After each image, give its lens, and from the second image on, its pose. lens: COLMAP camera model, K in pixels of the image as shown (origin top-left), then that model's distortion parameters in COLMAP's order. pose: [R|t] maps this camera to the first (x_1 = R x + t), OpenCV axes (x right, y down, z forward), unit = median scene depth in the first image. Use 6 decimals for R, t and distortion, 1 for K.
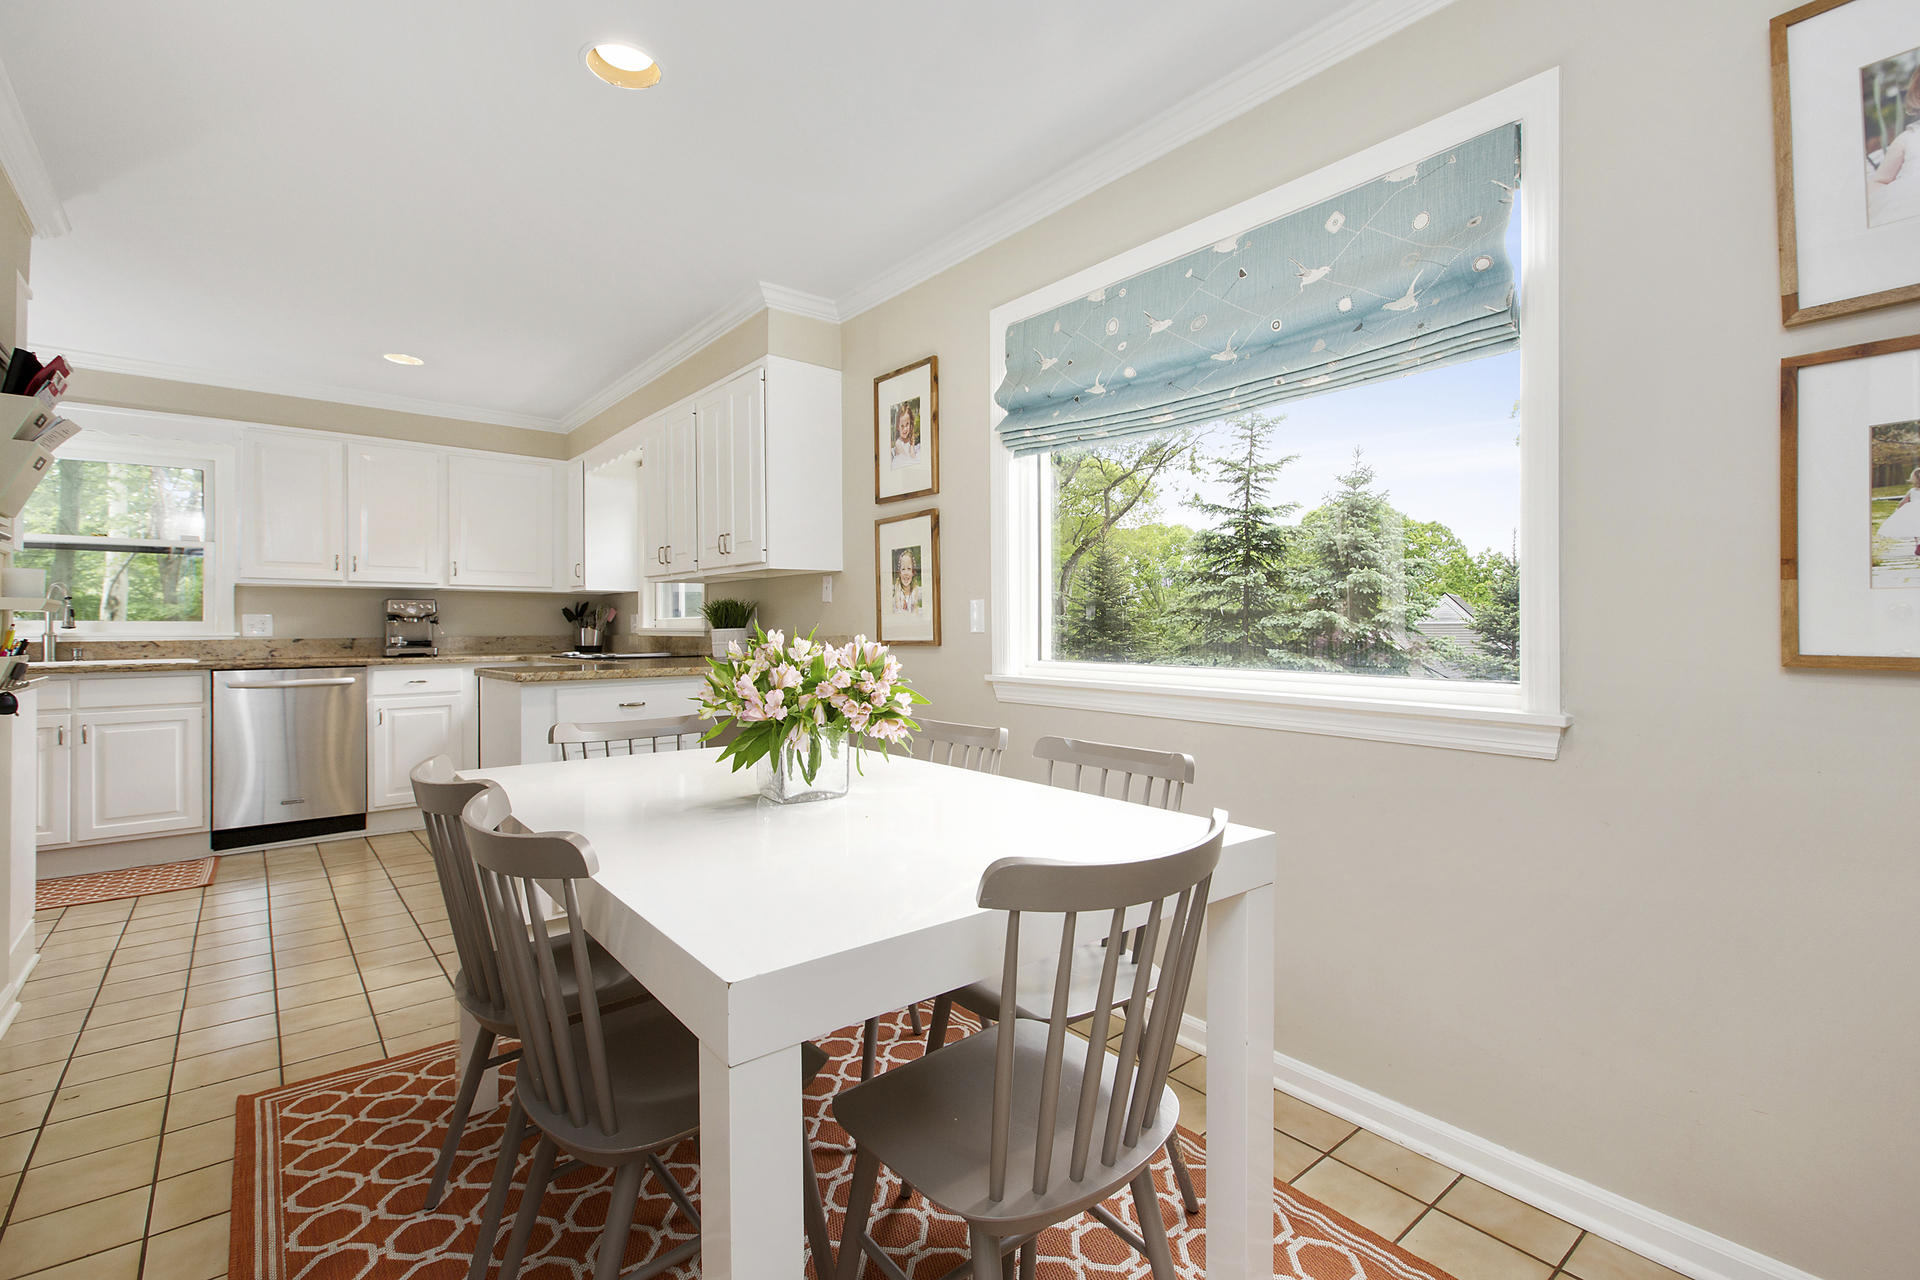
lens RADIAL K [[874.8, 0, 974.0], [0, 874.8, 622.5], [0, 0, 1]] dist [0.014326, -0.001397]
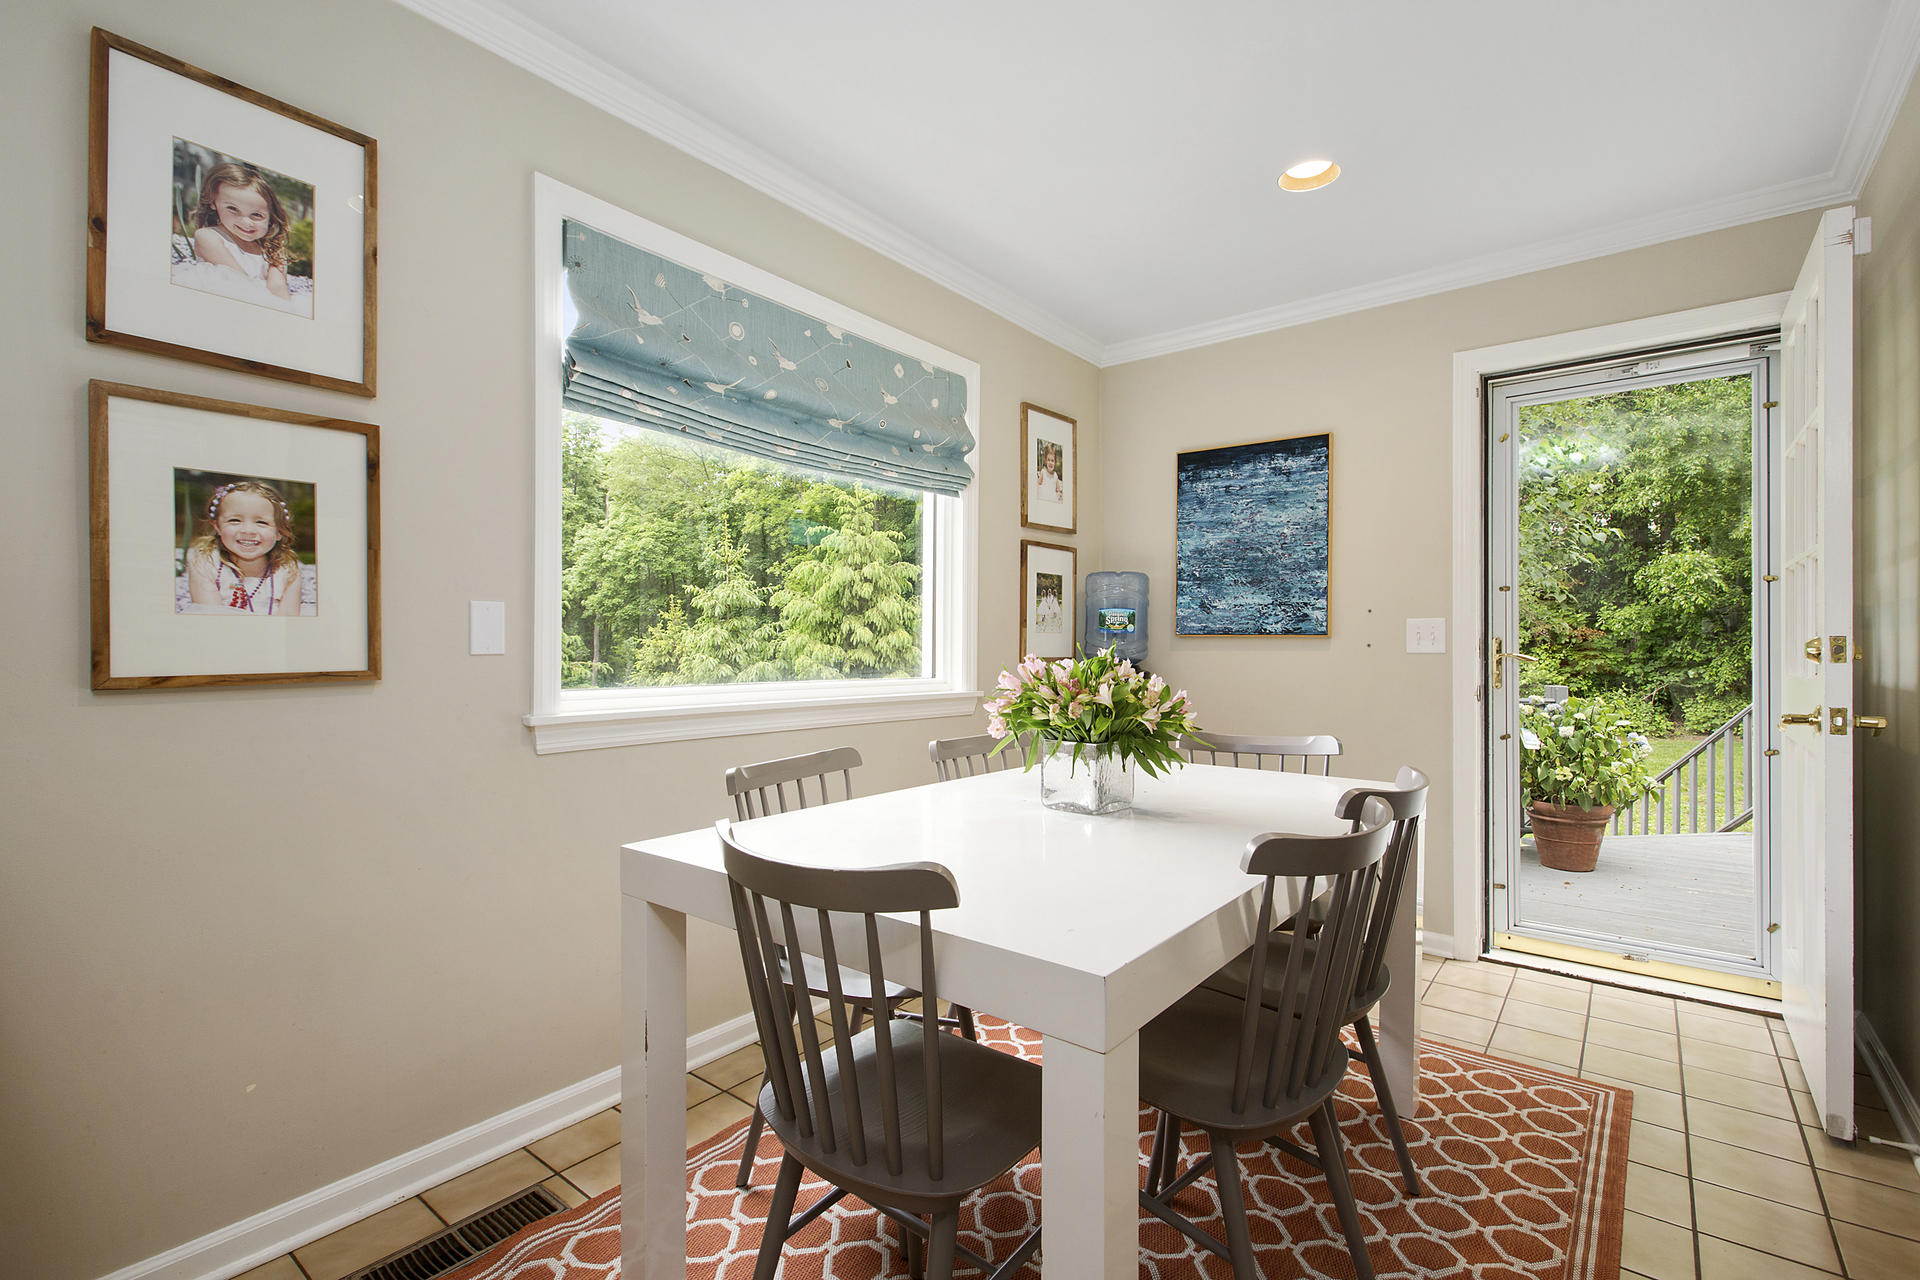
lens RADIAL K [[861.9, 0, 955.2], [0, 861.9, 649.2], [0, 0, 1]] dist [0.012326, -0.000965]
pose [[-0.205916, 0.001436, 0.978569, -0.463704], [-0.002828, 0.999994, -0.002063, 0.005686], [-0.978566, -0.003193, -0.205911, 0.548680]]
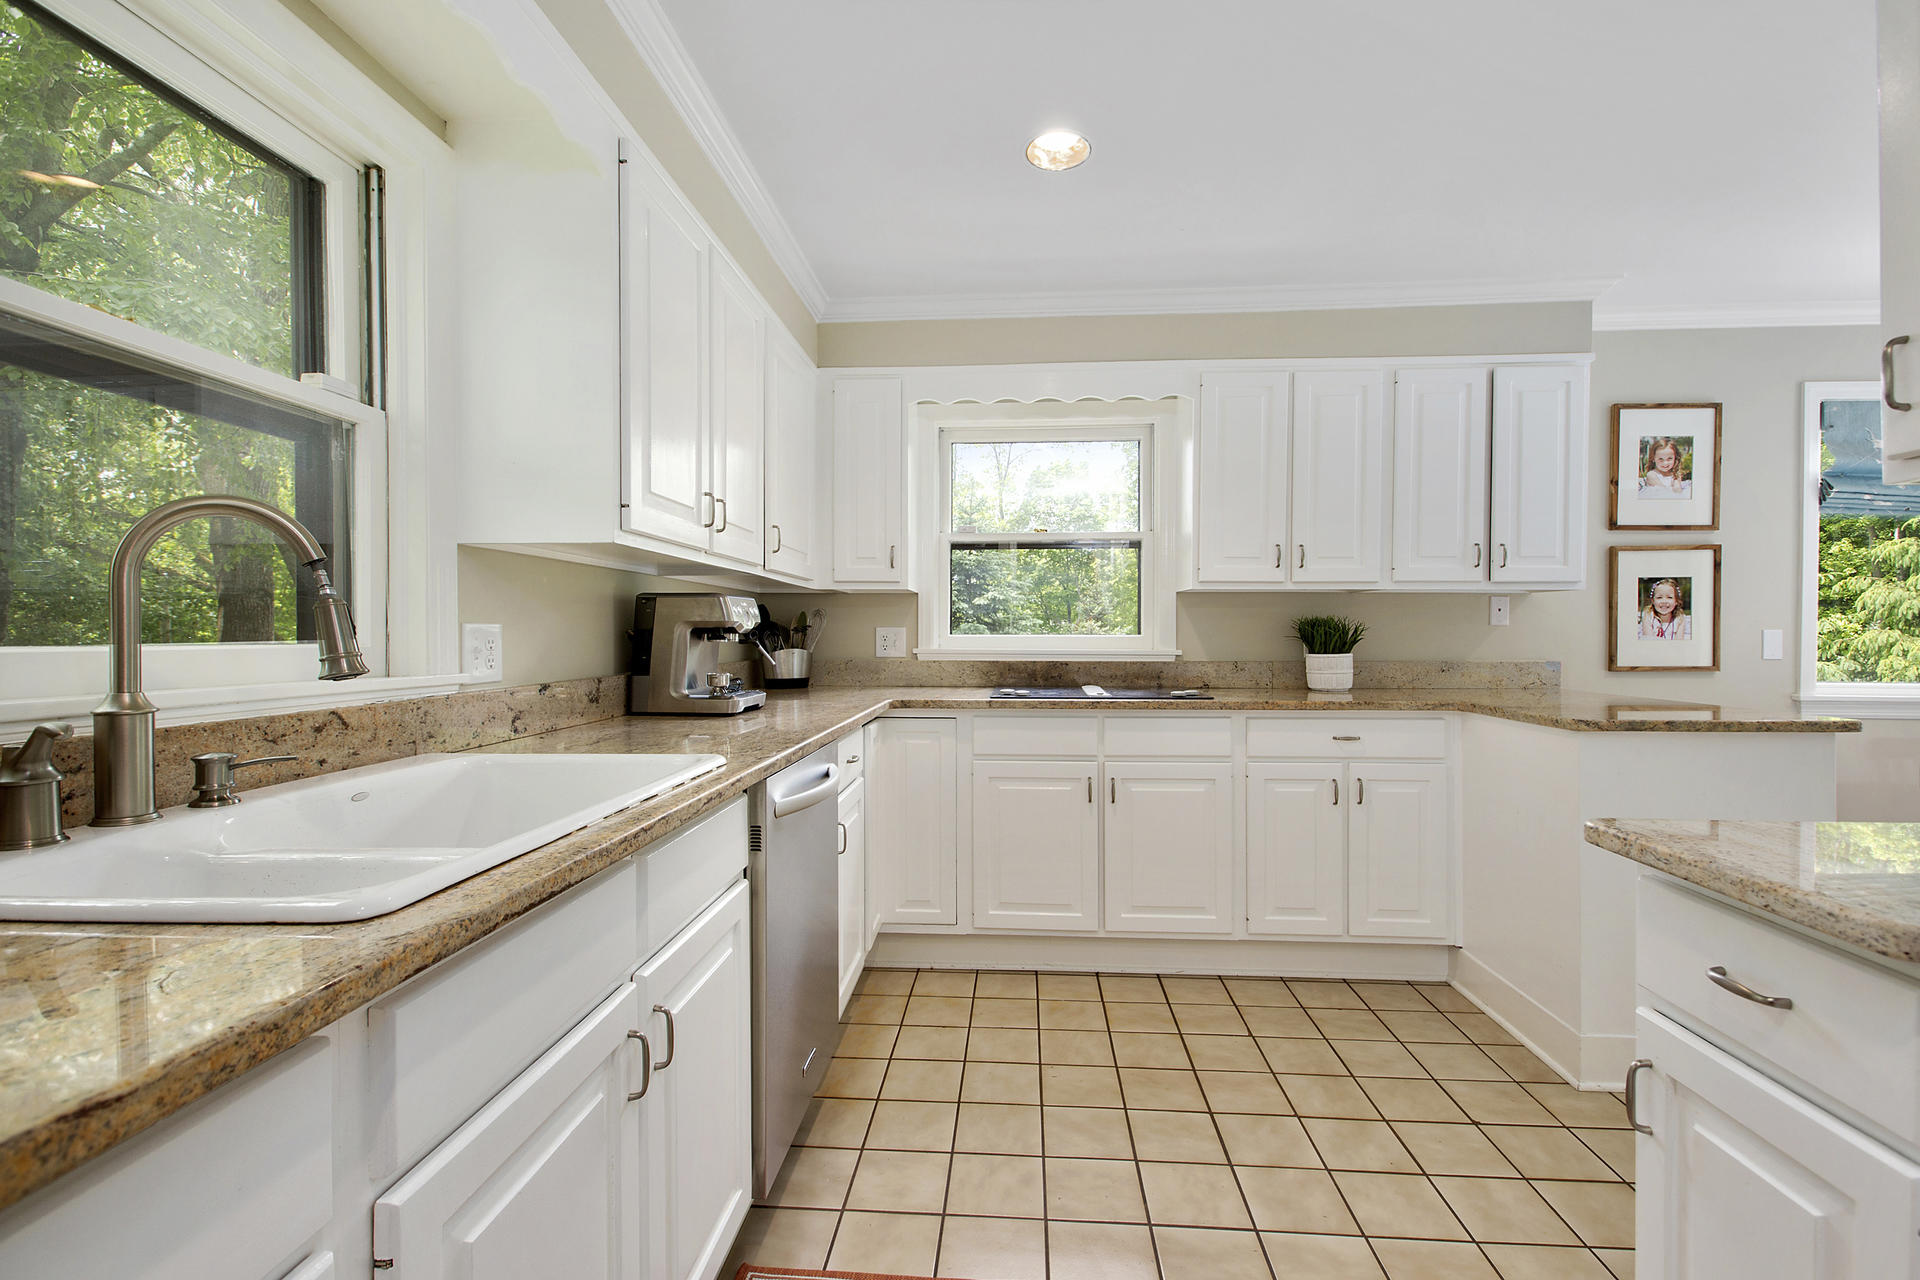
lens RADIAL K [[862.3, 0, 969.1], [0, 862.3, 631.5], [0, 0, 1]] dist [0.023624, -0.012225]
pose [[0.687385, 0.007668, 0.726253, -1.059187], [-0.010085, 0.999949, -0.001012, -0.008506], [-0.726223, -0.006629, 0.687427, 0.672821]]
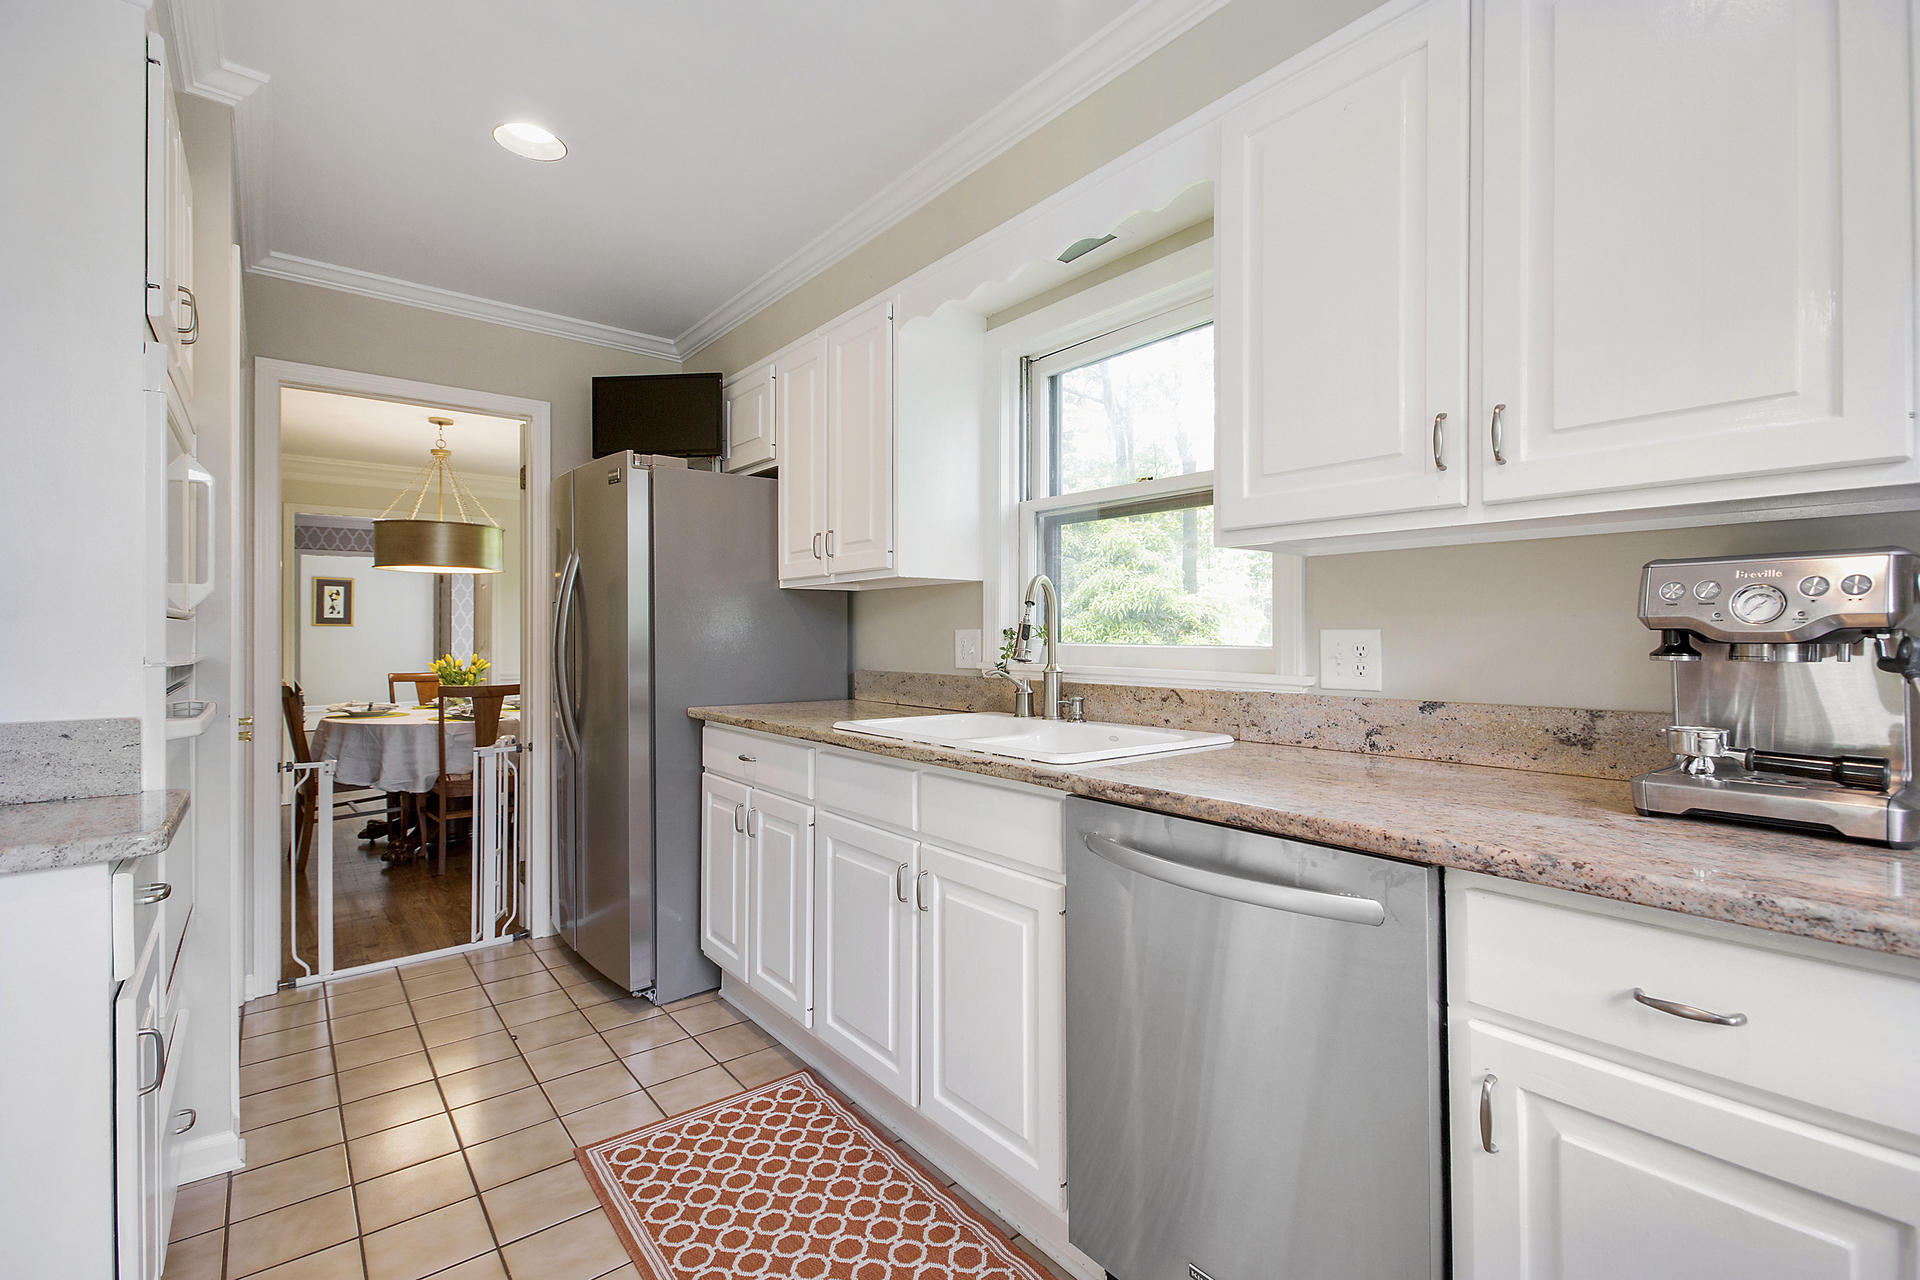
lens RADIAL K [[862.3, 0, 969.1], [0, 862.3, 631.5], [0, 0, 1]] dist [0.023624, -0.012225]
pose [[-0.016101, 0.004084, -0.999862, -0.502320], [0.009852, 0.999944, 0.003925, -0.012713], [0.999822, -0.009787, -0.016141, 0.955464]]
